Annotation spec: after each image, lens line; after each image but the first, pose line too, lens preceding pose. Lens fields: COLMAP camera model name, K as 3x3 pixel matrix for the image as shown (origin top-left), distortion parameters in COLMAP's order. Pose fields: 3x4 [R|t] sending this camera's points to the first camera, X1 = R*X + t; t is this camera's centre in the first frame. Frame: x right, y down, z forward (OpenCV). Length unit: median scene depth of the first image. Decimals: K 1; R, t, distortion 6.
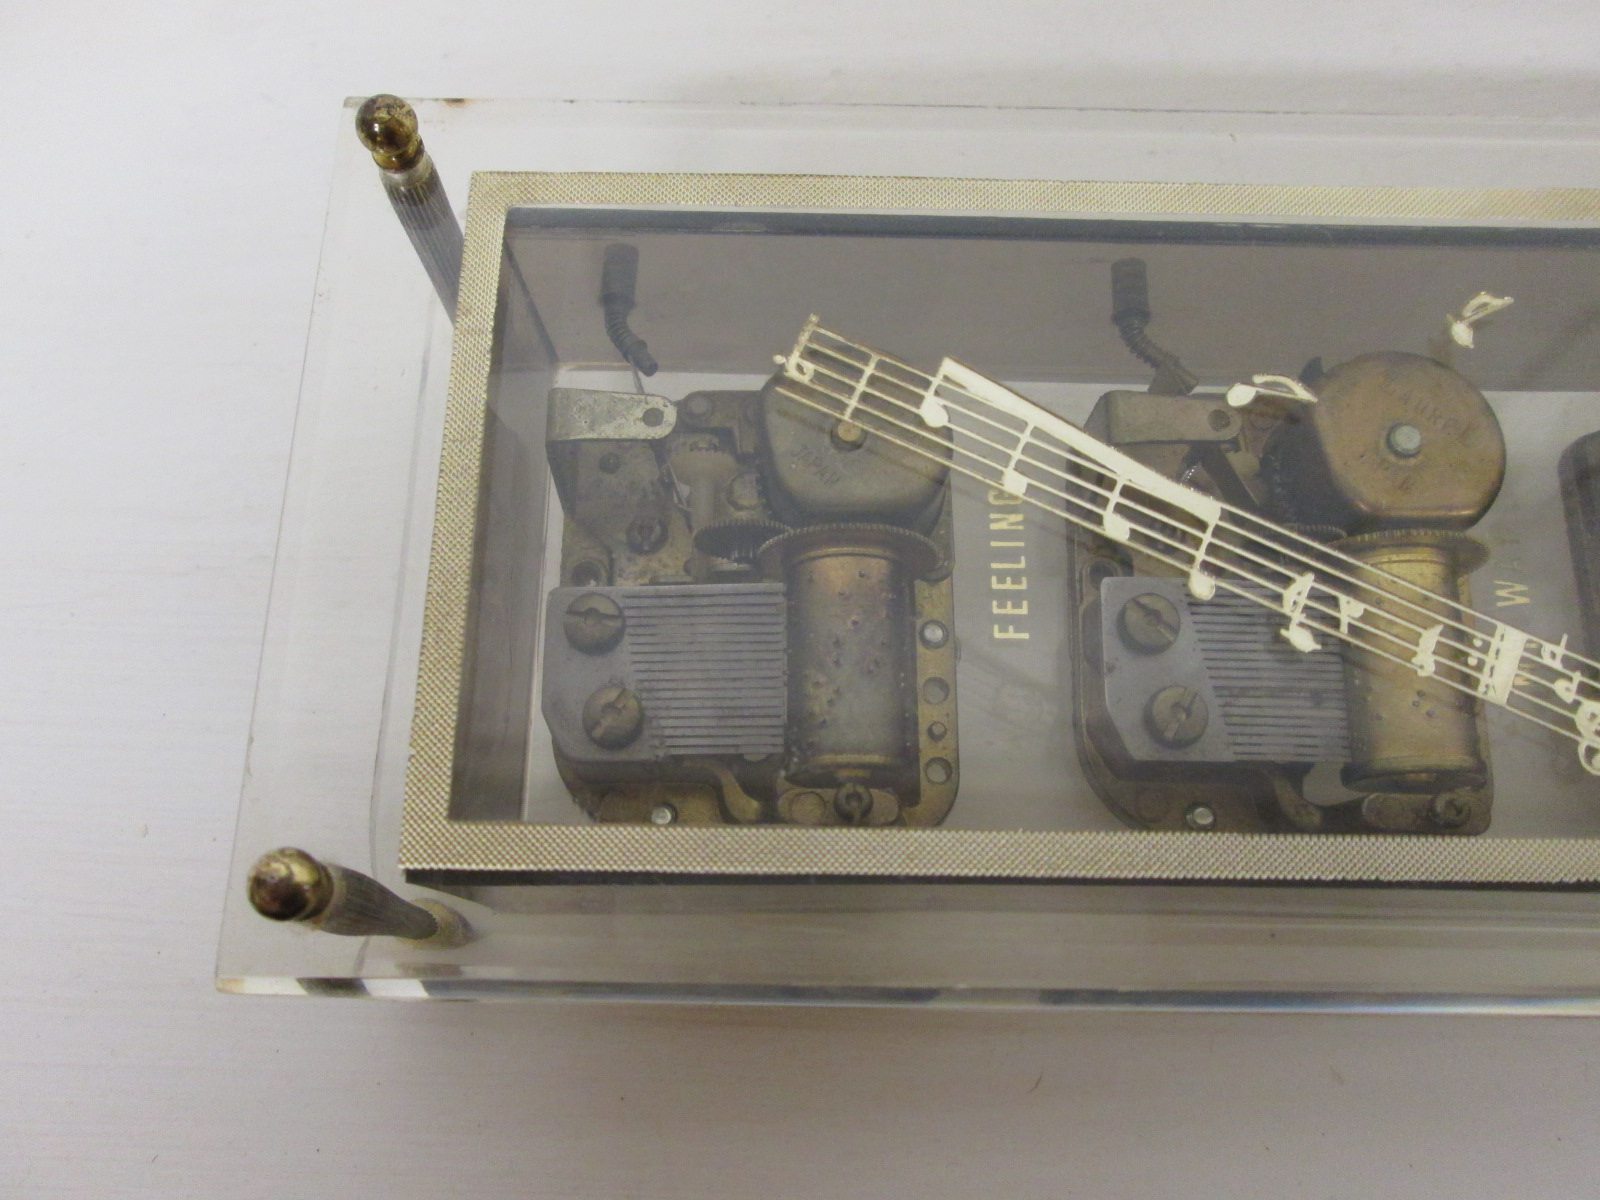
lens RADIAL K [[1307.3, 0, 800.0], [0, 1307.3, 600.0], [0, 0, 1]] dist [-0.061179, 0.072584]
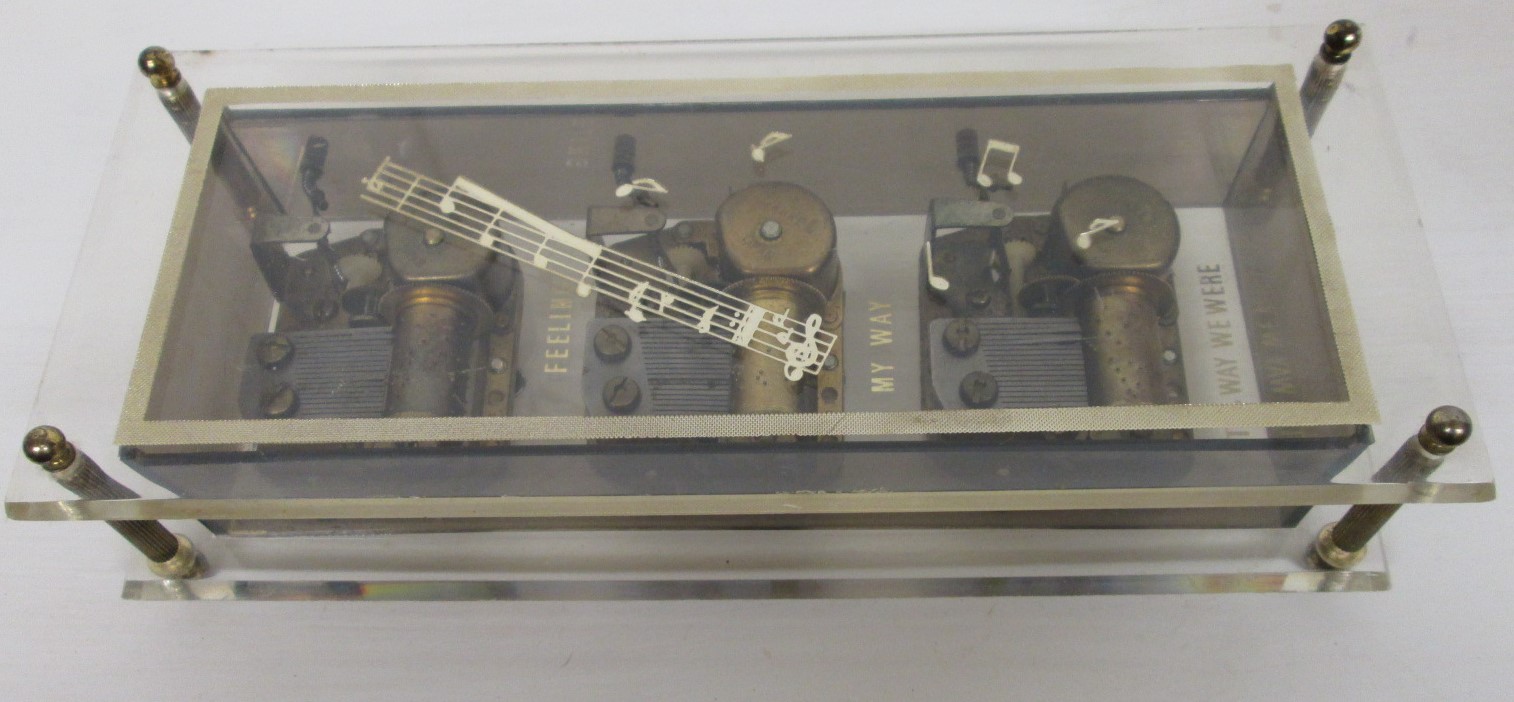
lens RADIAL K [[1279.2, 0, 760.3], [0, 1279.2, 383.9], [0, 0, 1]] dist [-0.039469, 0.001123]
pose [[0.999570, -0.022165, -0.019177, 0.548133], [0.018437, 0.984134, -0.176467, 0.399903], [0.022784, 0.176038, 0.984120, -0.627949]]
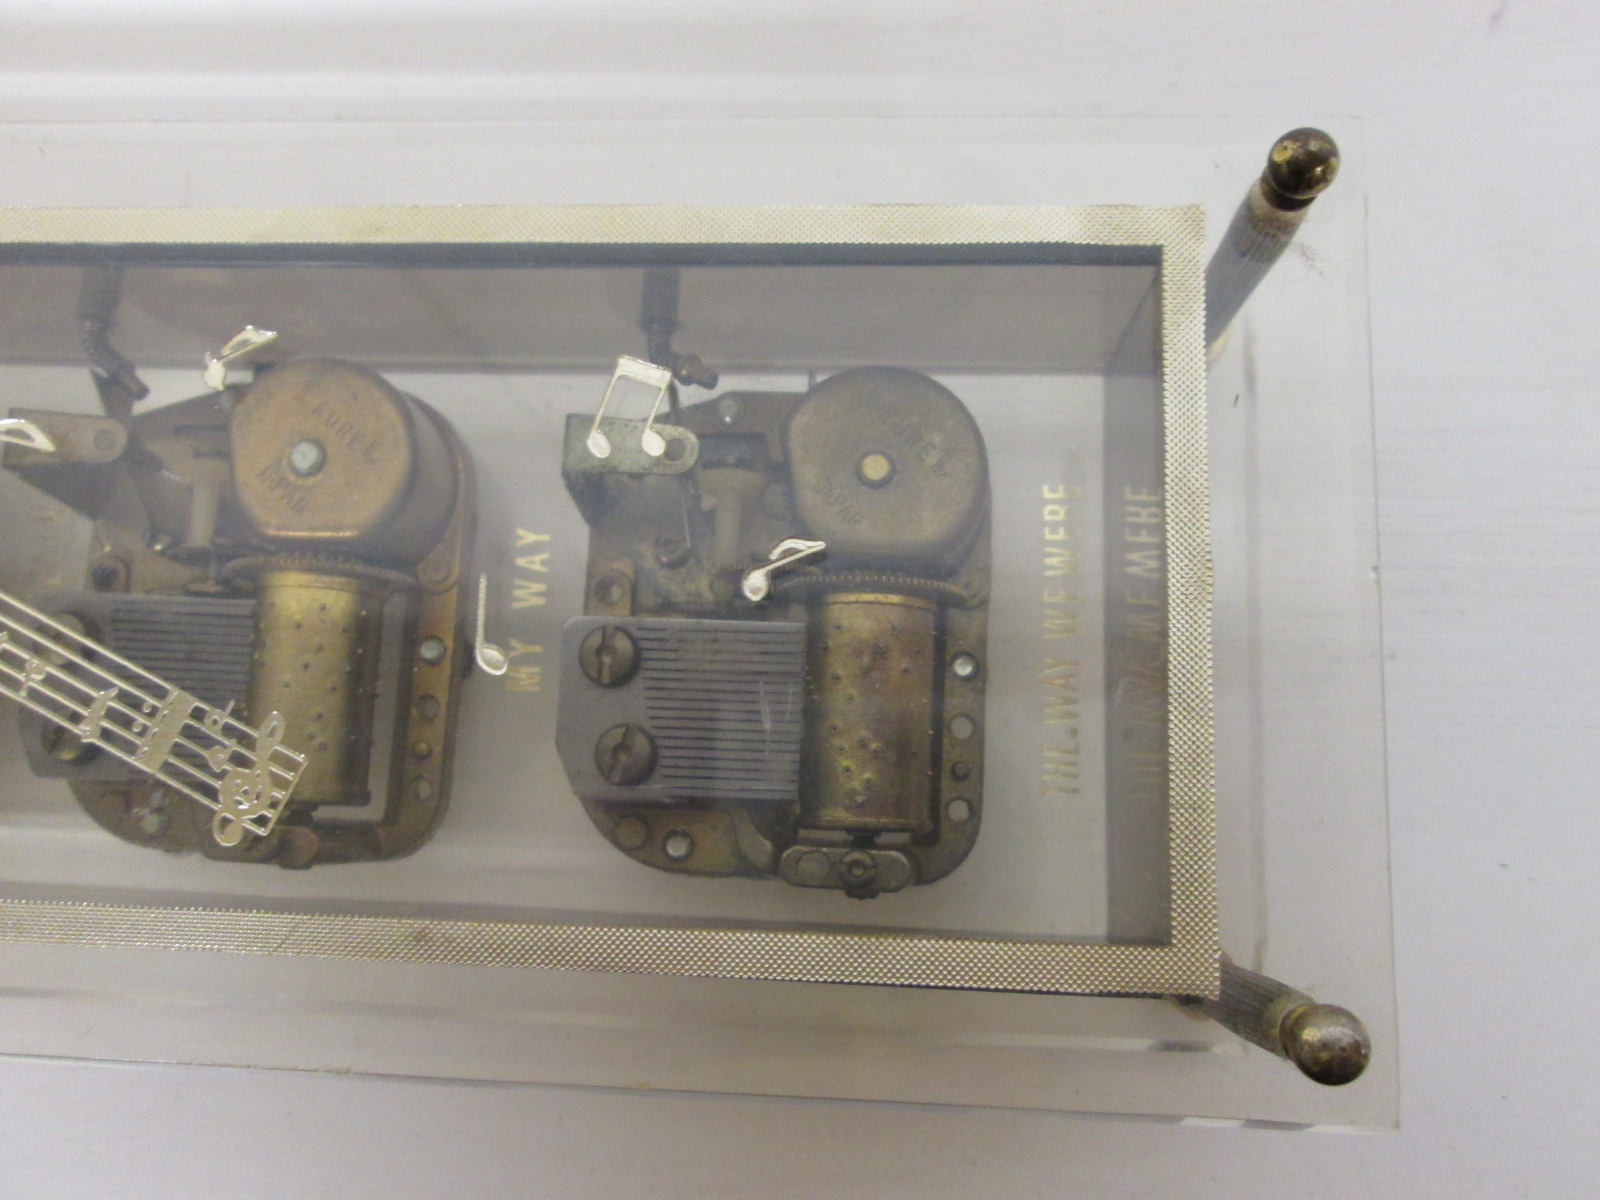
lens RADIAL K [[1307.3, 0, 800.0], [0, 1307.3, 600.0], [0, 0, 1]] dist [-0.061179, 0.072584]
pose [[0.999076, 0.006301, -0.042512, 1.004864], [0.000447, 0.987615, 0.156896, -0.194293], [0.042974, -0.156770, 0.986700, 0.038682]]
